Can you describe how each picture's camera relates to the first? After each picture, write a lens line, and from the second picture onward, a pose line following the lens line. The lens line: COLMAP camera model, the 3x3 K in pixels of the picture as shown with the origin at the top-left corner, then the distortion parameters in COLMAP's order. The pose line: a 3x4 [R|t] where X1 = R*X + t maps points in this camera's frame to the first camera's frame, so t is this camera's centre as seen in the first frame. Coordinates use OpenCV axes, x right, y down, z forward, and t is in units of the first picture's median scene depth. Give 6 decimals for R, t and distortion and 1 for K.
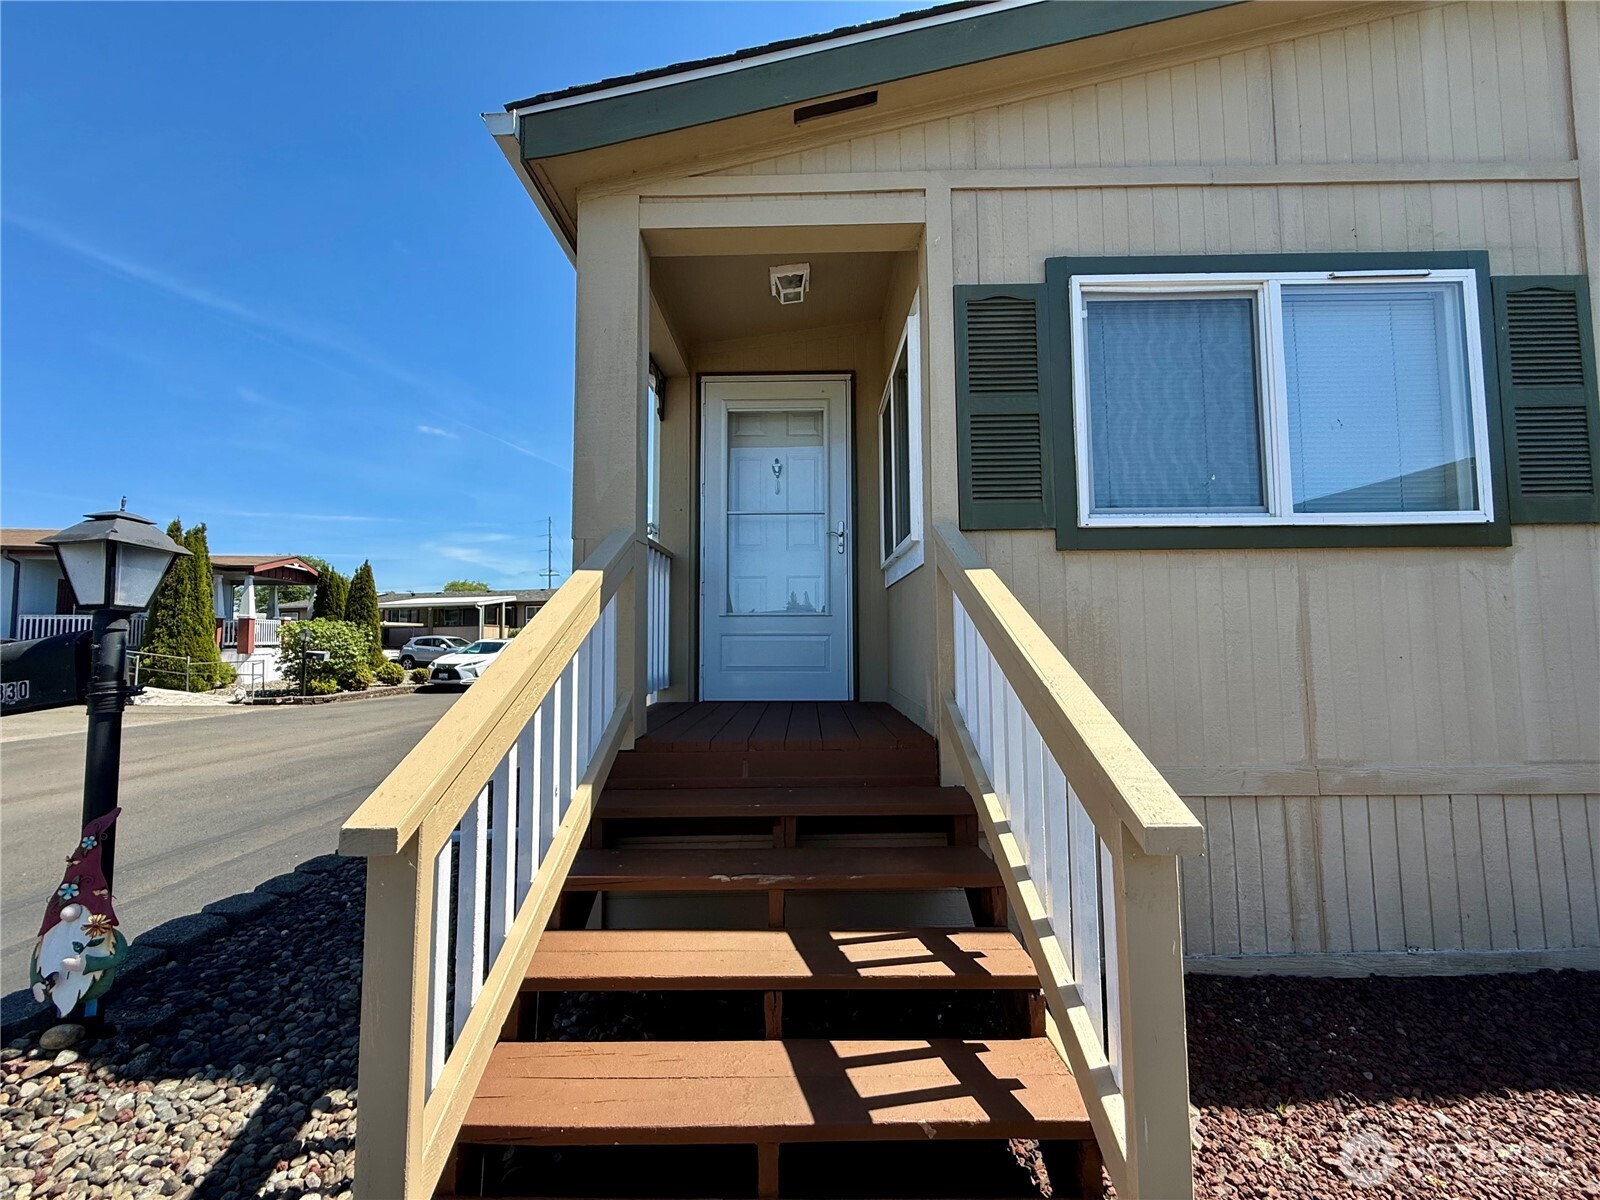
lens RADIAL K [[637.6, 0, 797.2], [0, 637.6, 599.0], [0, 0, 1]] dist [0.001273, -0.000005]
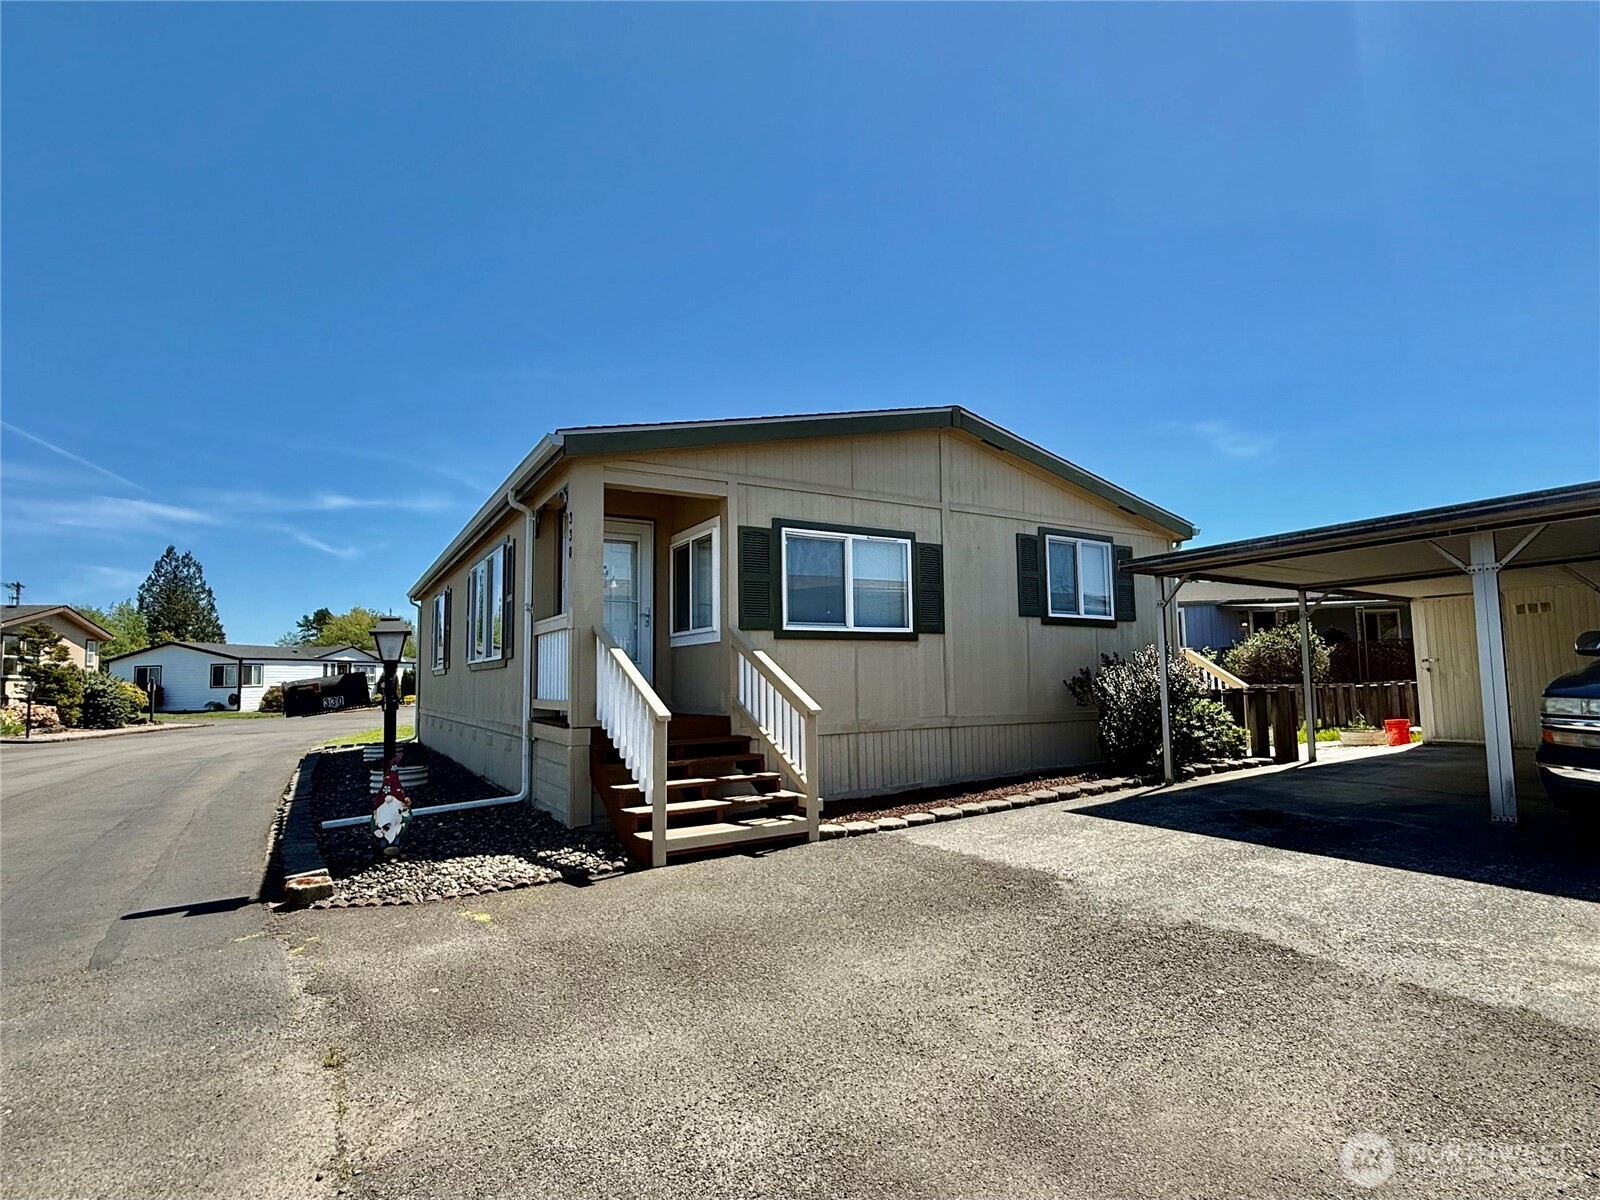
lens RADIAL K [[809.2, 0, 845.0], [0, 809.2, 615.4], [0, 0, 1]] dist [0.003083, 0.000114]
pose [[0.834327, 0.036089, 0.550088, -1.069777], [-0.023934, 0.999285, -0.029258, -0.080386], [-0.550750, 0.011245, 0.834594, -1.730197]]
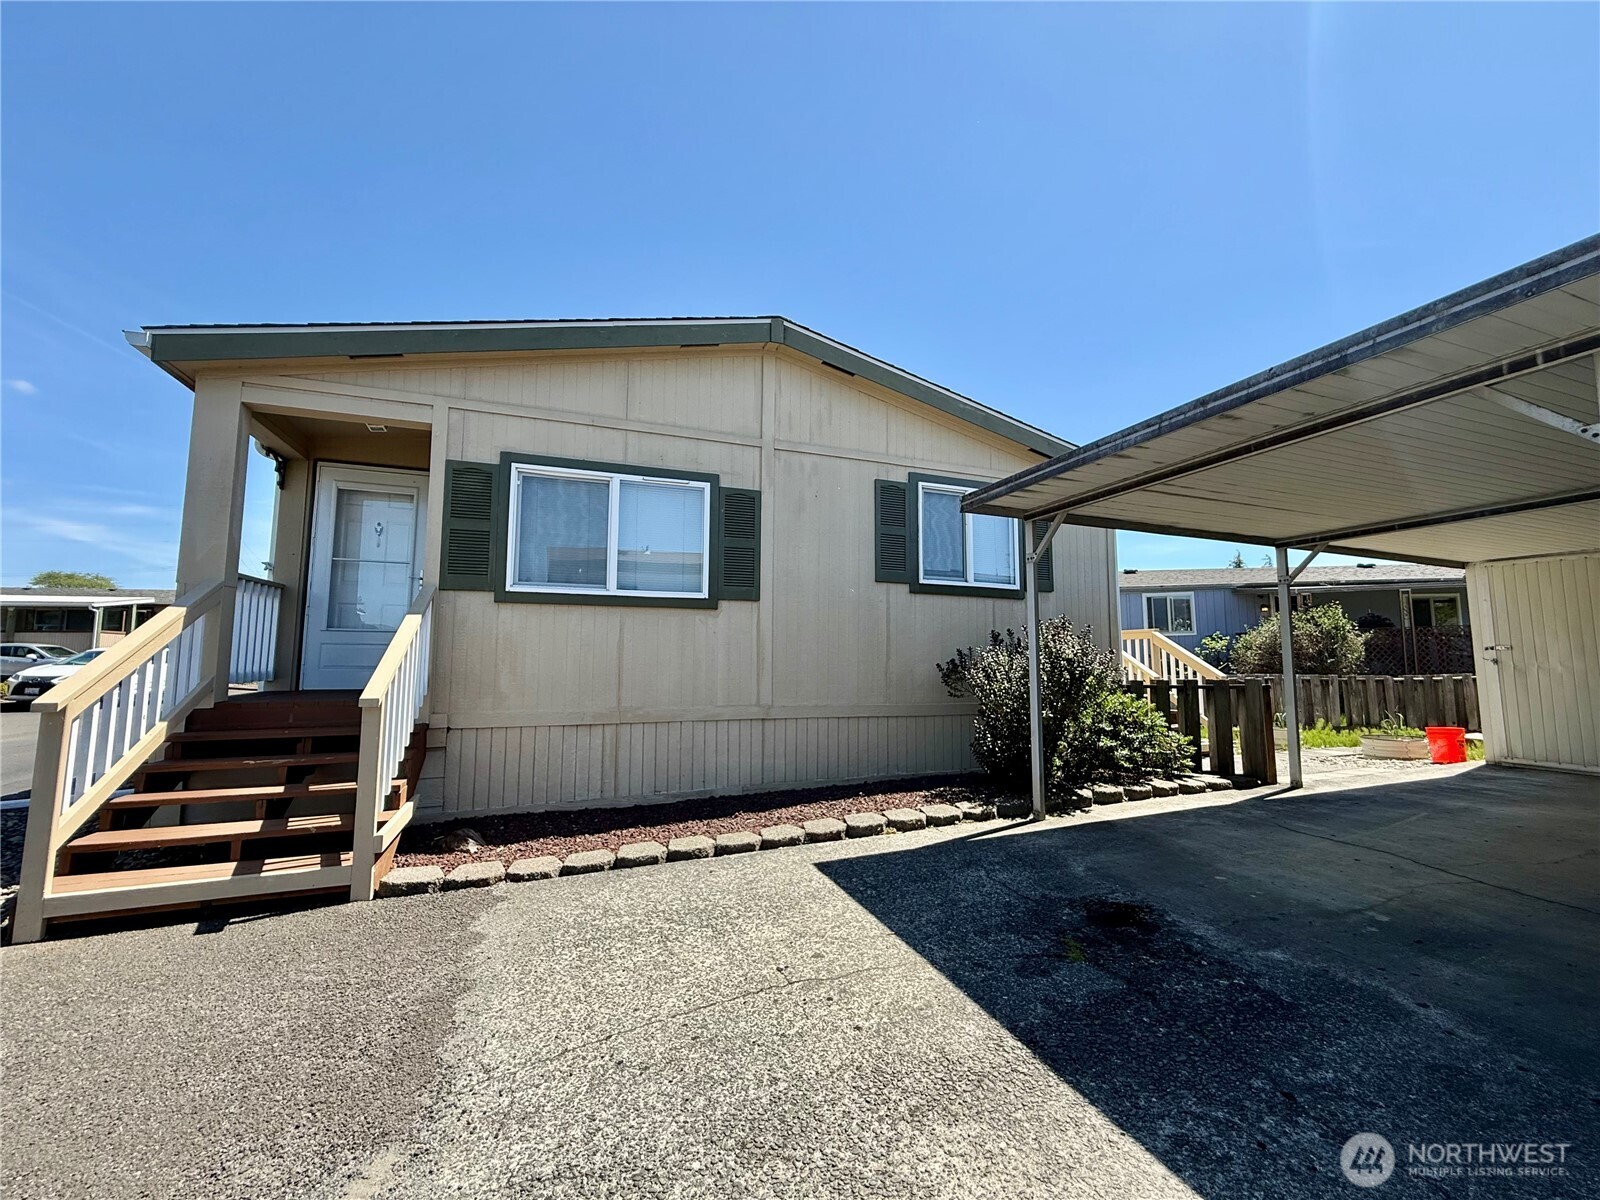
lens RADIAL K [[635.7, 0, 795.9], [0, 635.7, 600.0], [0, 0, 1]] dist [0.001689, -0.000146]
pose [[0.931303, 0.045037, 0.361450, 0.552637], [-0.035538, 0.998827, -0.032888, -0.050709], [-0.362507, 0.017784, 0.931811, -1.130211]]
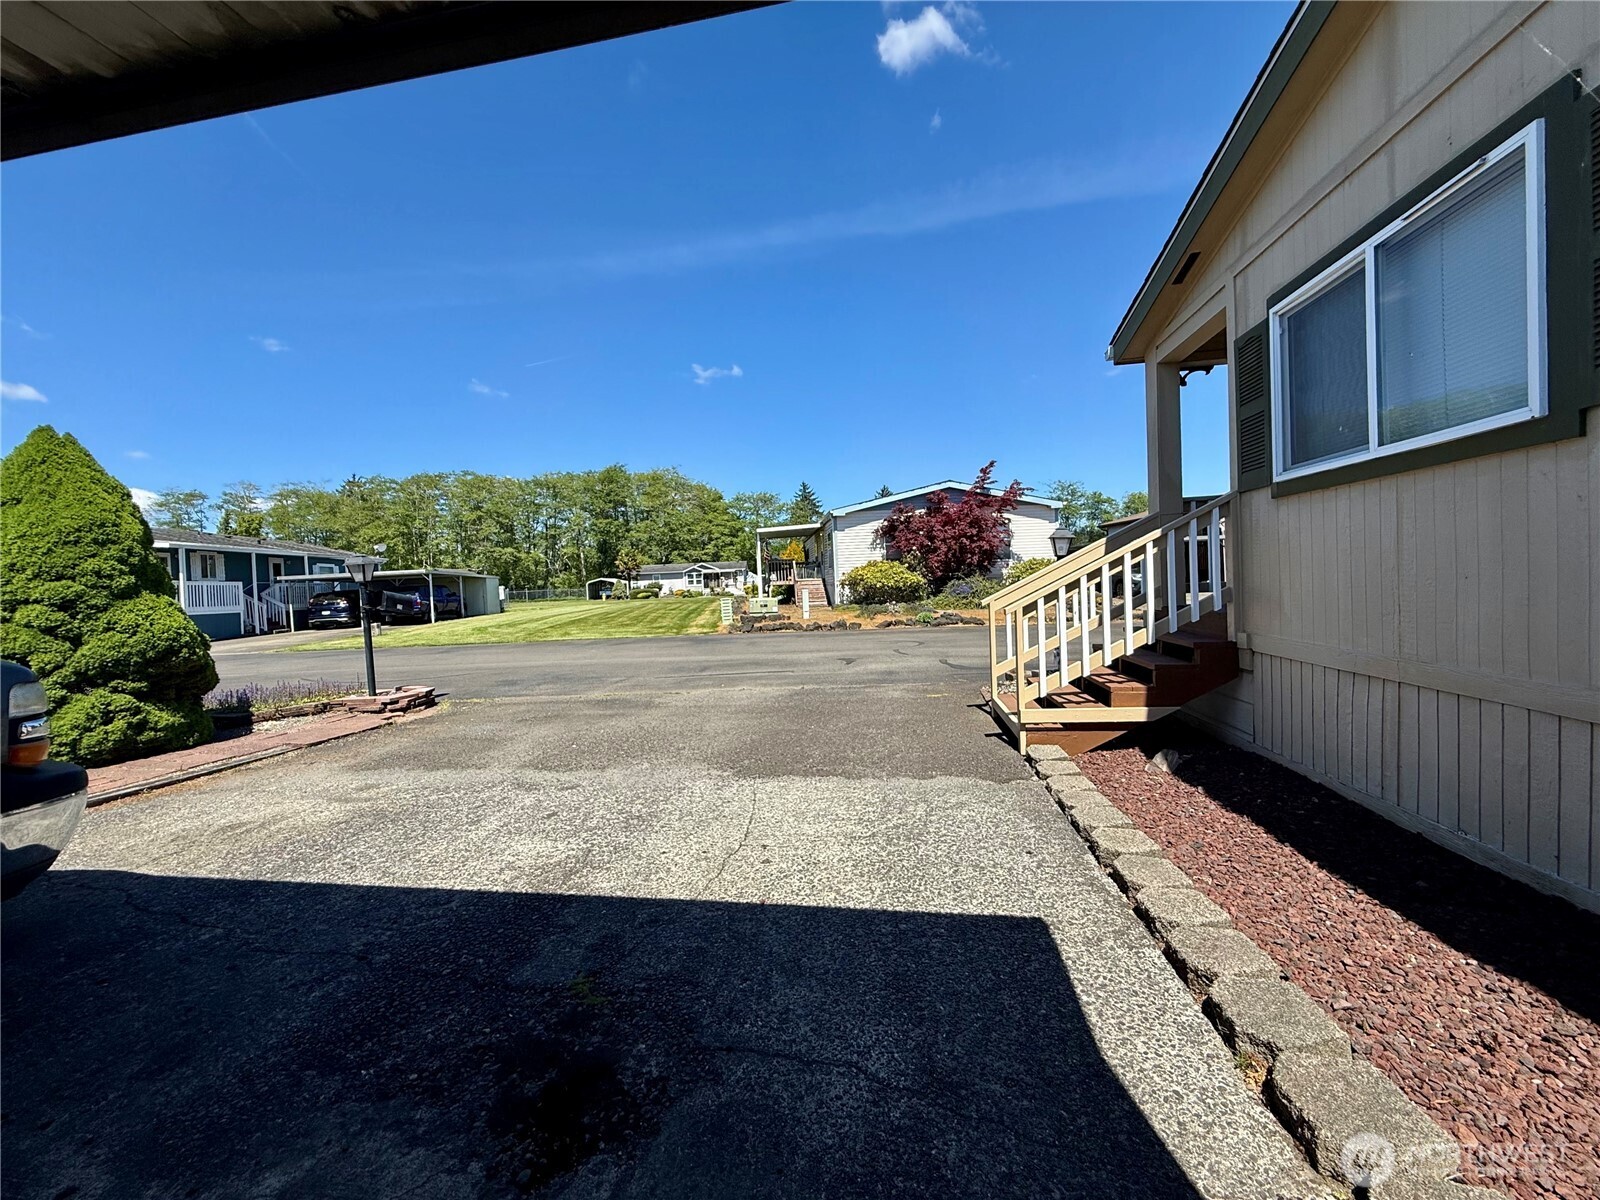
lens RADIAL K [[635.7, 0, 795.9], [0, 635.7, 600.0], [0, 0, 1]] dist [0.001689, -0.000146]
pose [[-0.143895, 0.044865, -0.988575, 2.054197], [0.109085, 0.993603, 0.029215, -0.004533], [0.983562, -0.103635, -0.147869, 0.072834]]
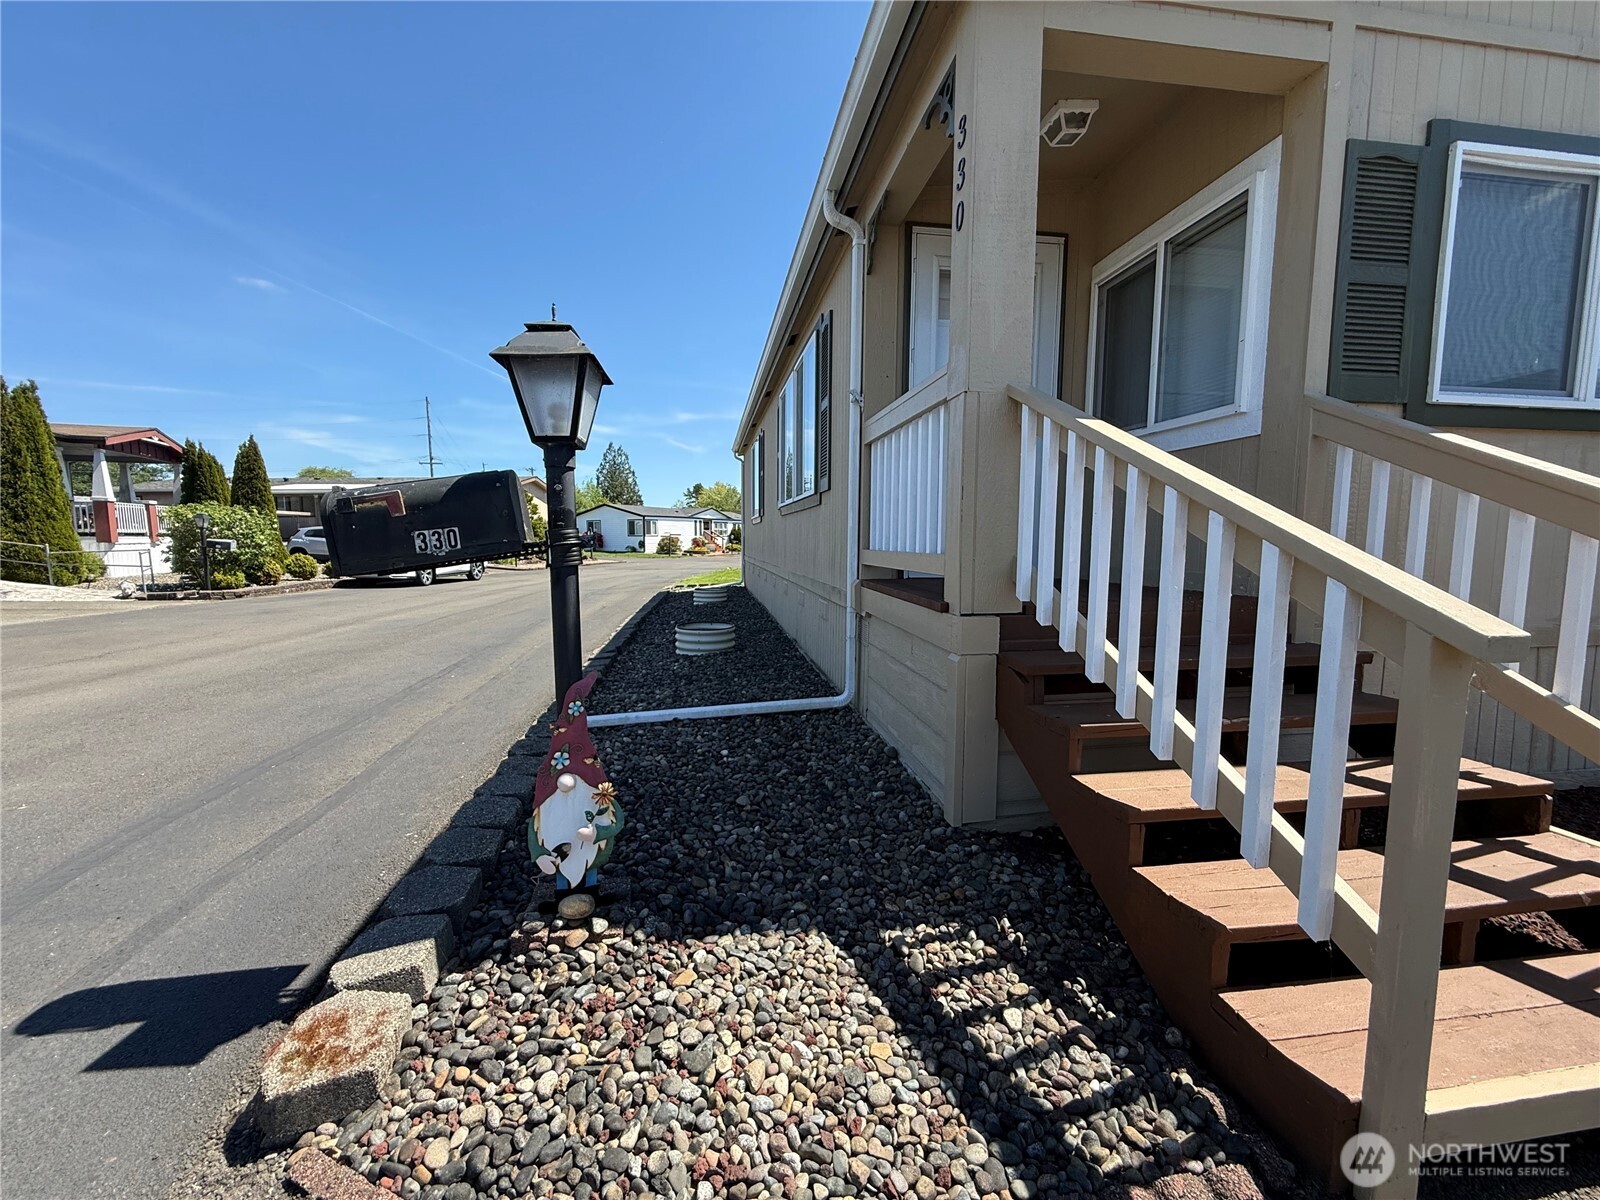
lens RADIAL K [[638.3, 0, 796.7], [0, 638.3, 599.0], [0, 0, 1]] dist [0.000508, -0.000036]
pose [[0.987337, -0.002500, 0.158619, -0.738076], [-0.022255, 0.987805, 0.154097, 0.066632], [-0.157070, -0.155676, 0.975240, 0.080833]]
